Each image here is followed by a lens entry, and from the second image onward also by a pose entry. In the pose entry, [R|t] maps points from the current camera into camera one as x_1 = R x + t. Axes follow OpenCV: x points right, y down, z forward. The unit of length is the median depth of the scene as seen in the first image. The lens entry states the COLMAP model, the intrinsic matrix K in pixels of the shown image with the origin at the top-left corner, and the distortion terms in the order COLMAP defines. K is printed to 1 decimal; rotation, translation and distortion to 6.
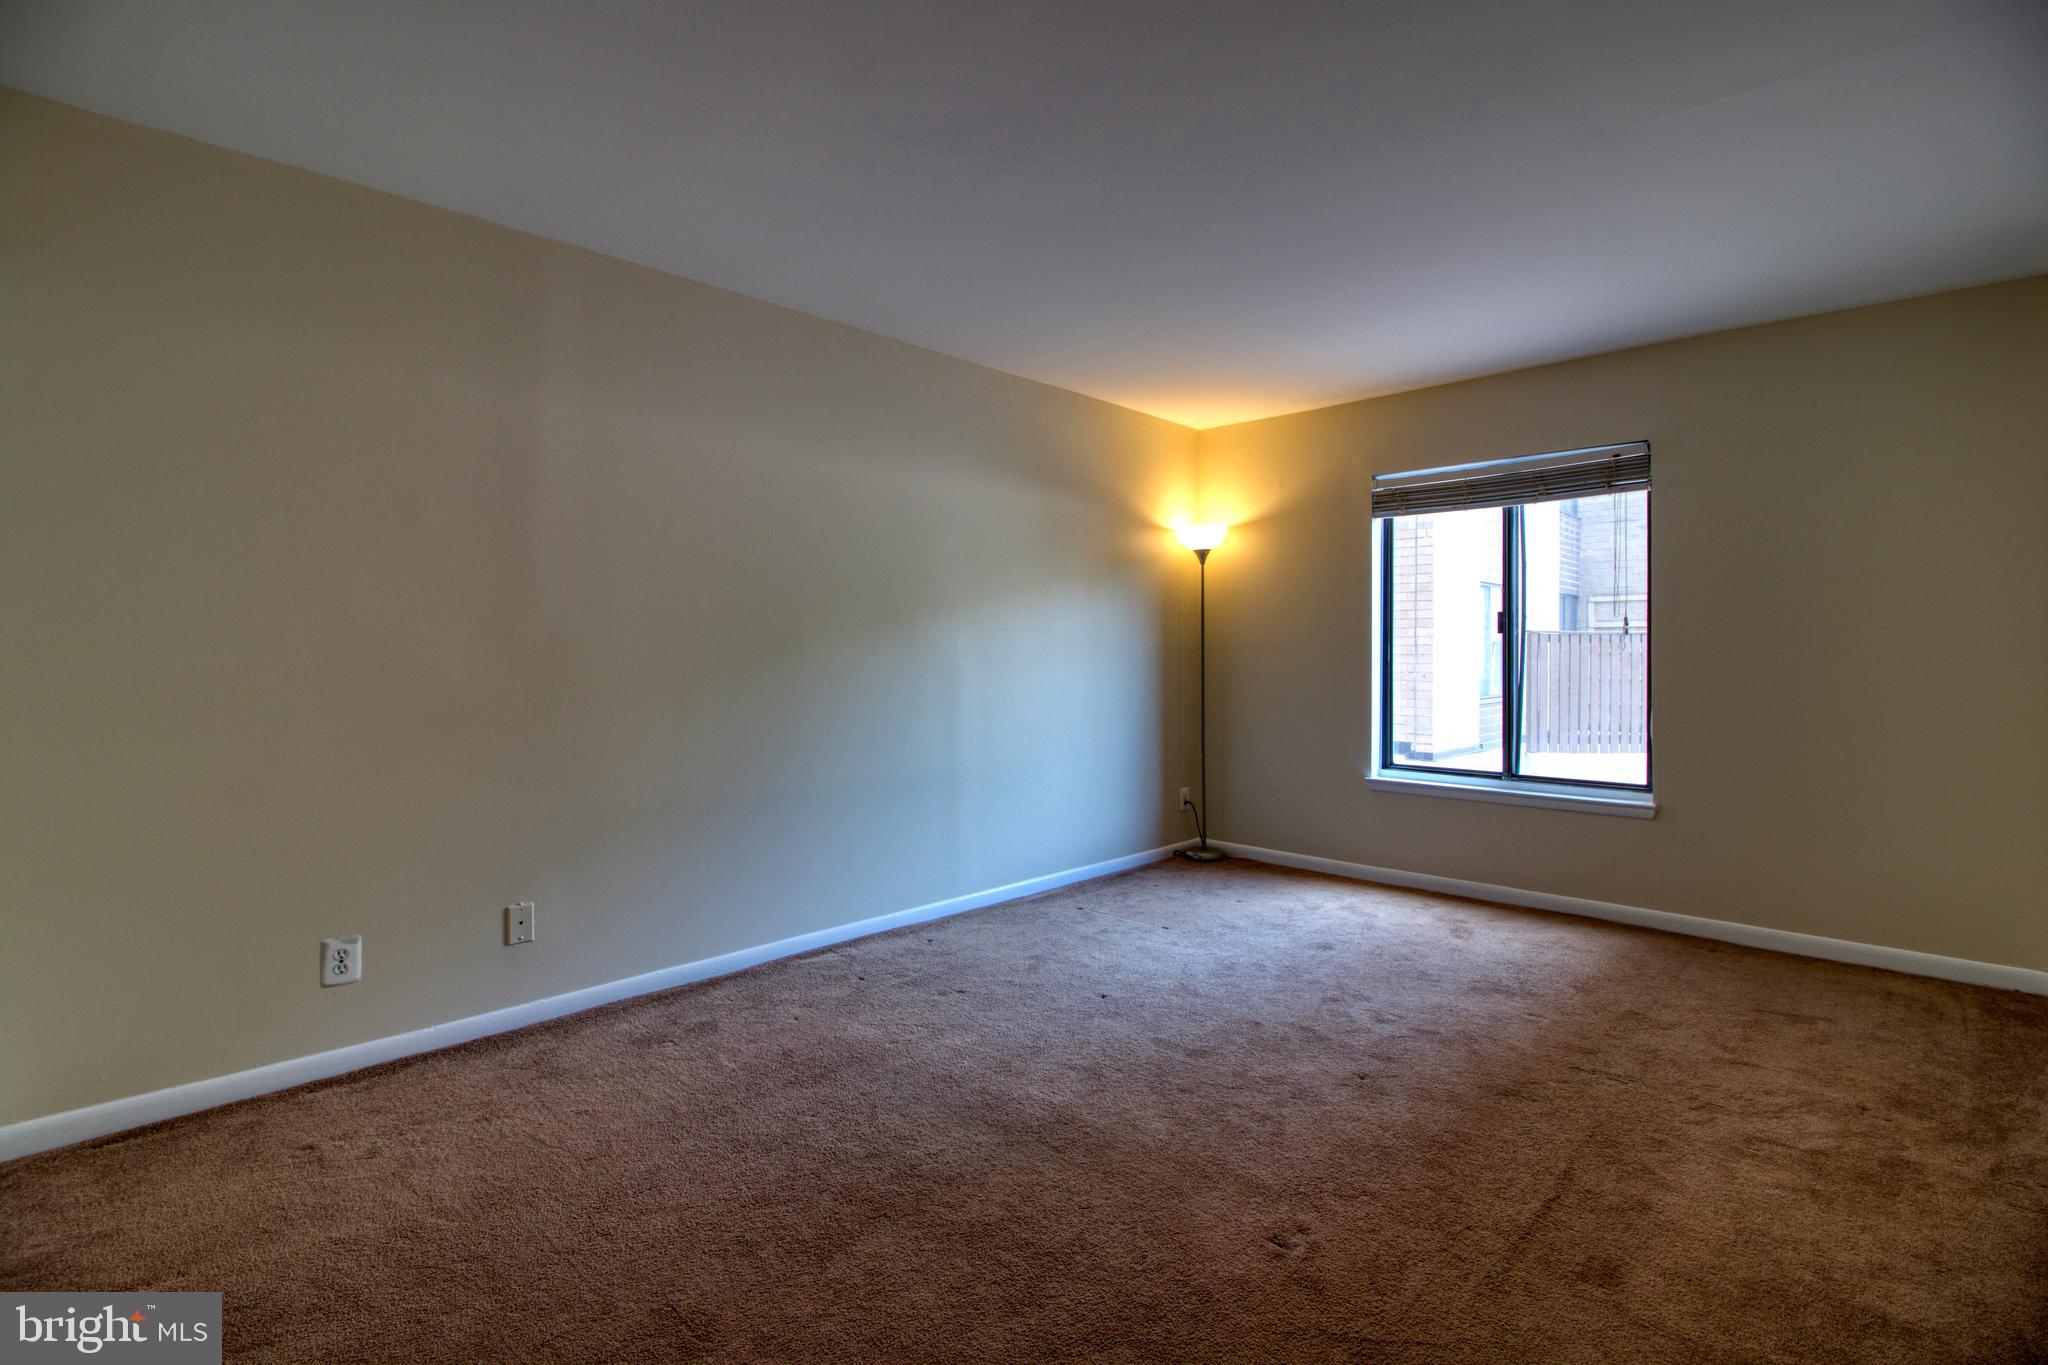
lens RADIAL K [[946.3, 0, 1024.0], [0, 946.3, 673.8], [0, 0, 1]] dist [-0.002891, -0.010054]
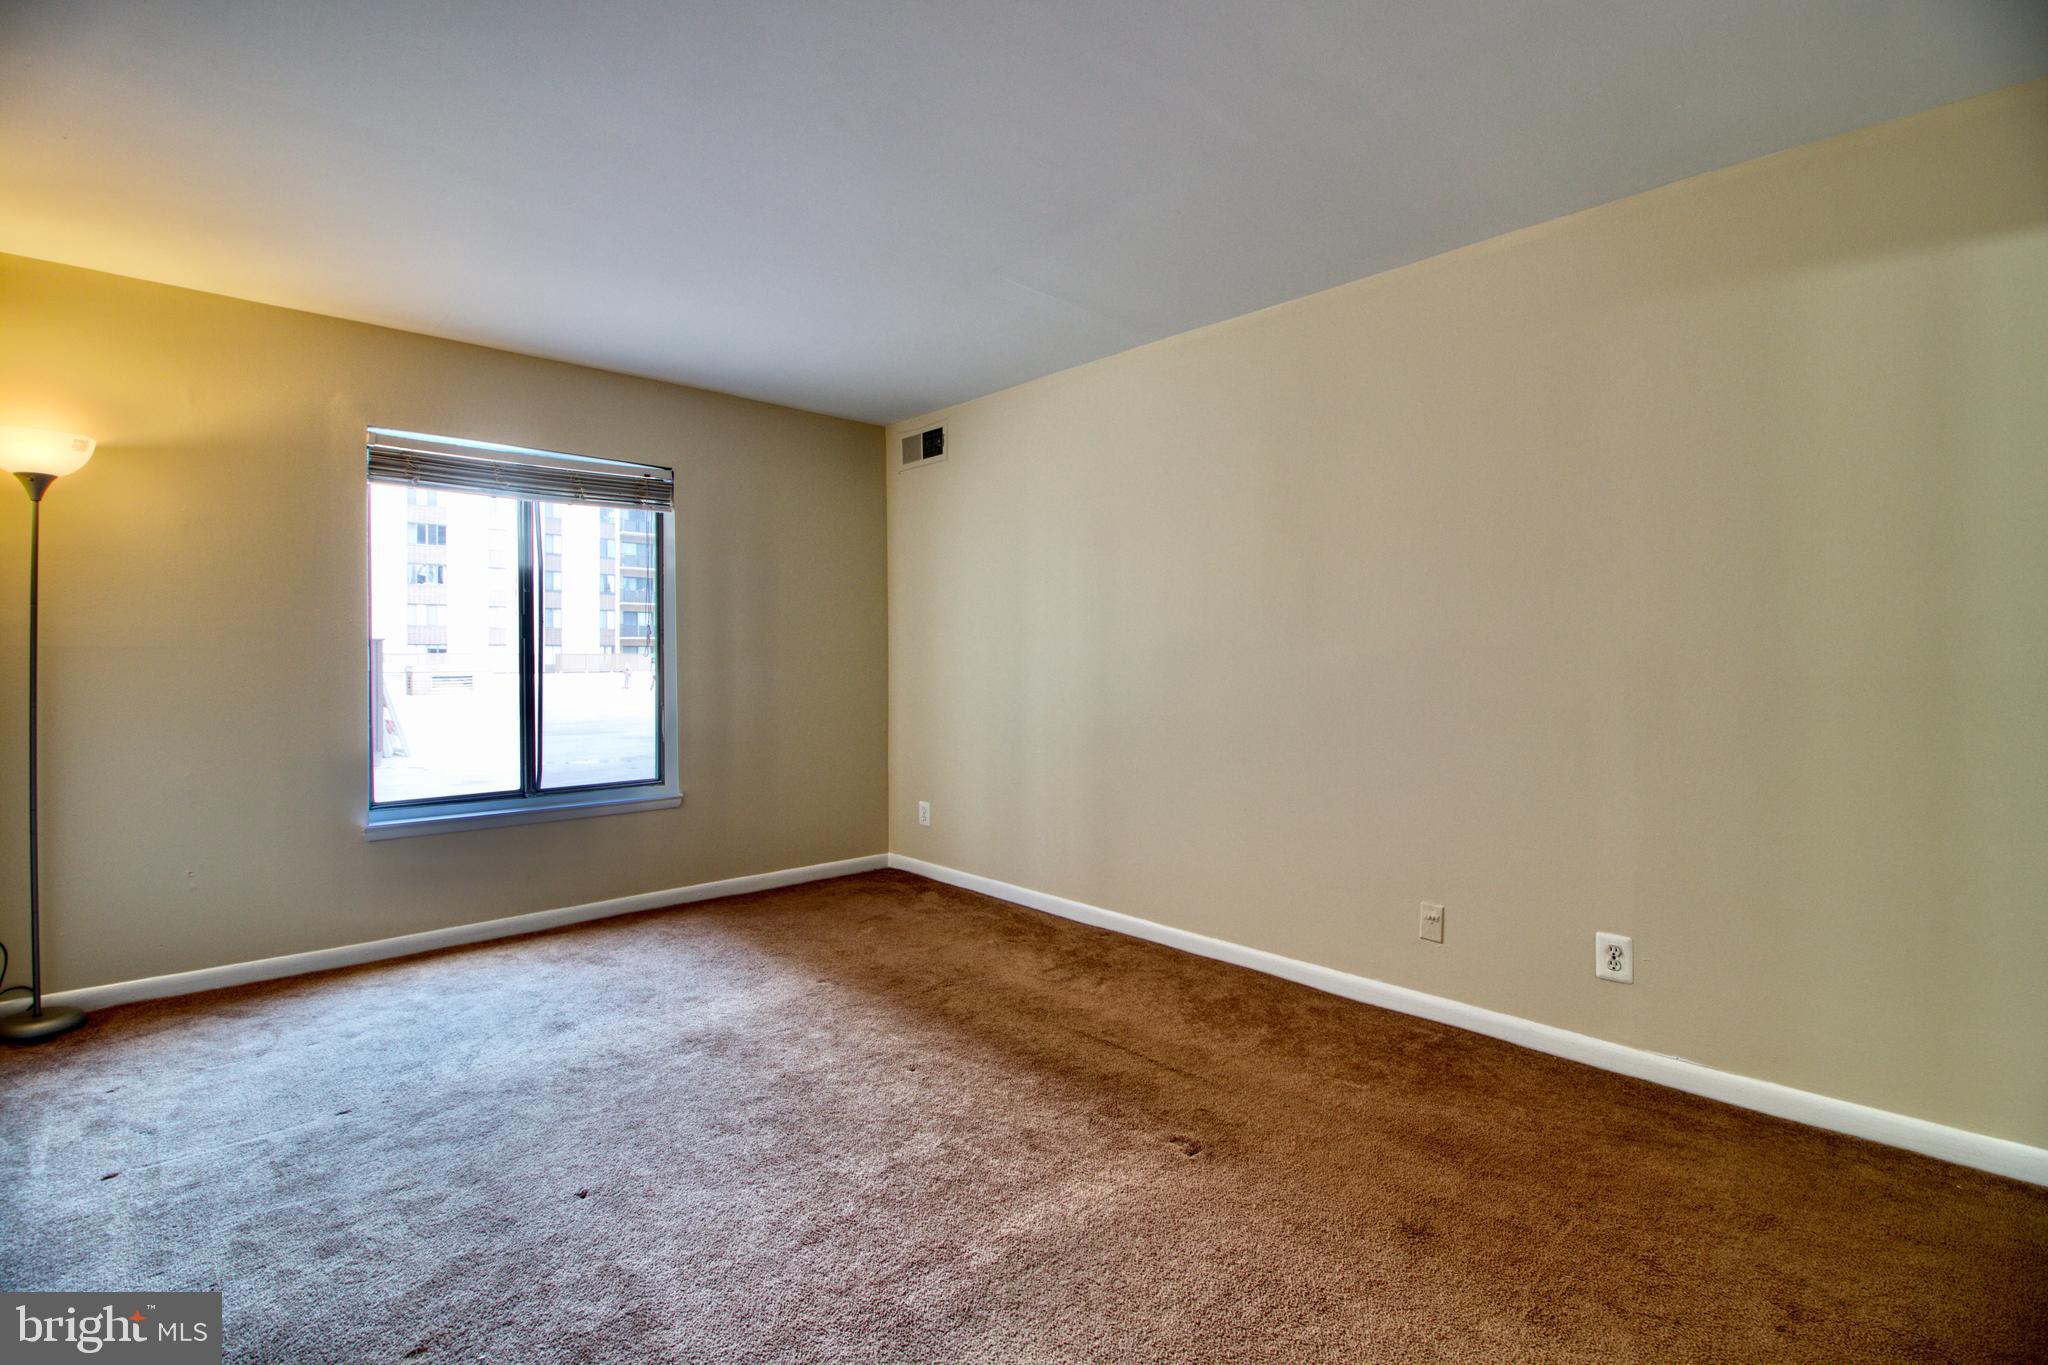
lens RADIAL K [[946.3, 0, 1022.5], [0, 946.3, 665.3], [0, 0, 1]] dist [-0.002891, -0.010054]
pose [[0.052303, -0.007275, 0.998605, -0.417567], [0.026037, 0.999643, 0.005919, -0.009497], [-0.998292, 0.025691, 0.052474, 0.515054]]
